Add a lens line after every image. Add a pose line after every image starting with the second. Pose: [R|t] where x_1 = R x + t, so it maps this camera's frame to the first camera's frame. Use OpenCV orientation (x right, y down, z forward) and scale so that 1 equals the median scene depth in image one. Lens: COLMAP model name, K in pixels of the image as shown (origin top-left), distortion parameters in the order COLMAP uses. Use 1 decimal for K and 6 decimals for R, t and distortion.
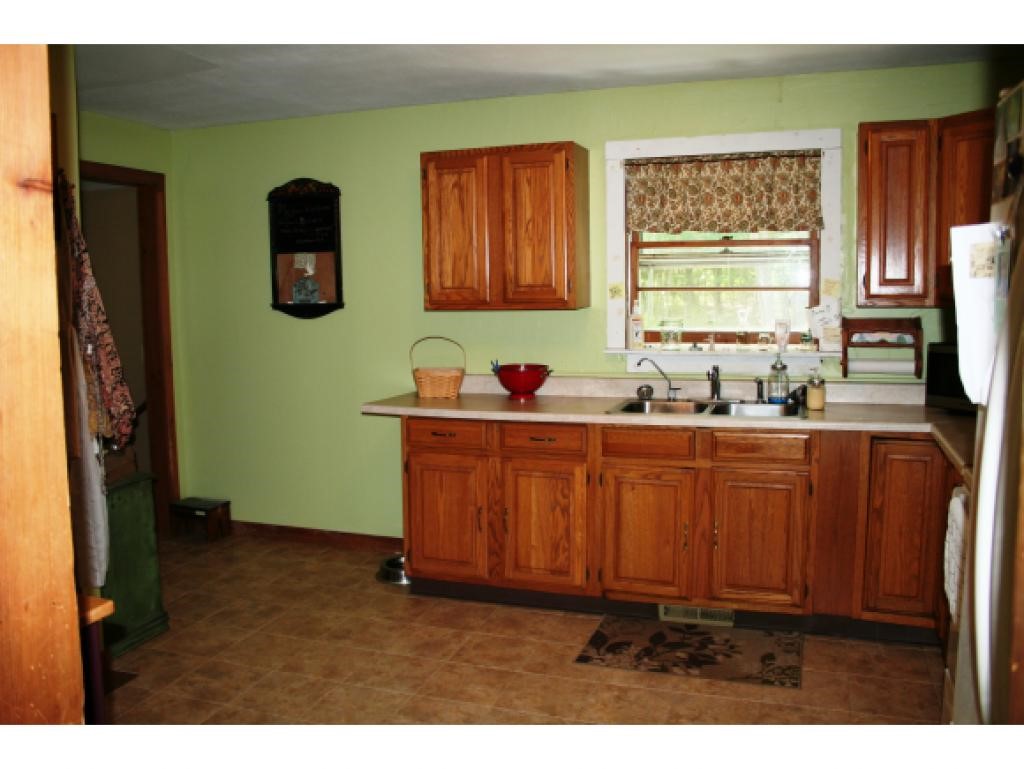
lens RADIAL K [[933.5, 0, 512.0], [0, 933.5, 384.5], [0, 0, 1]] dist [0.005700, 0.001858]
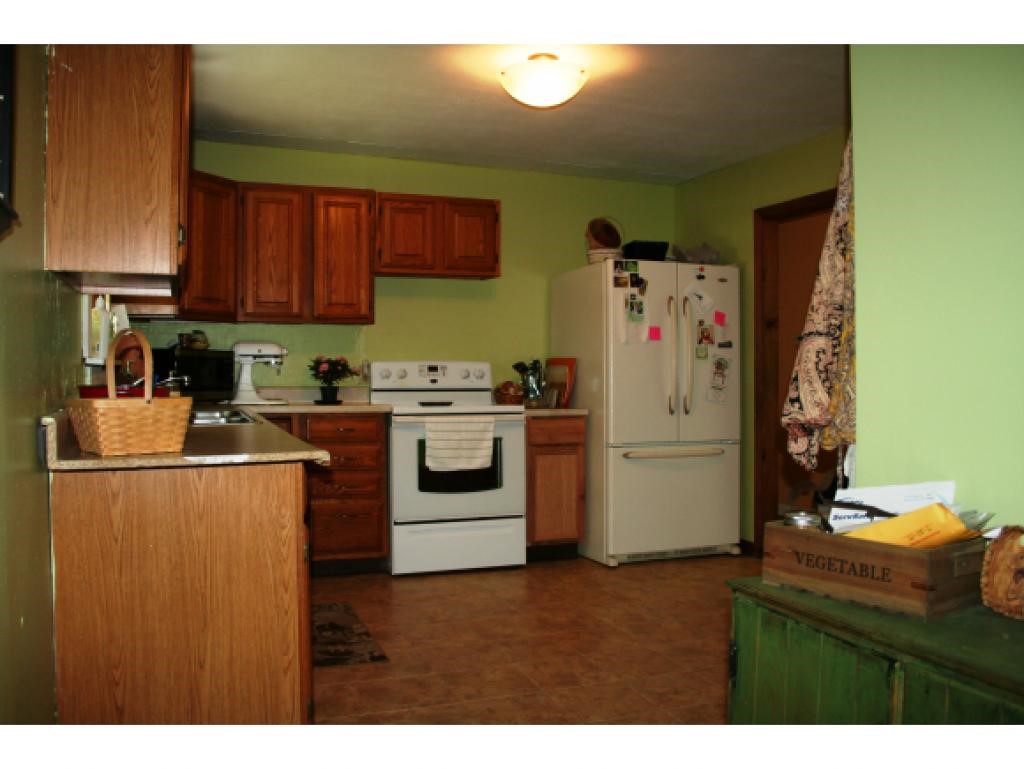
lens RADIAL K [[933.5, 0, 512.0], [0, 933.5, 384.5], [0, 0, 1]] dist [0.005700, 0.001858]
pose [[-0.707551, 0.019749, 0.706386, -0.718986], [0.076262, 0.995905, 0.048544, -0.026079], [-0.702535, 0.088218, -0.706160, 1.576619]]
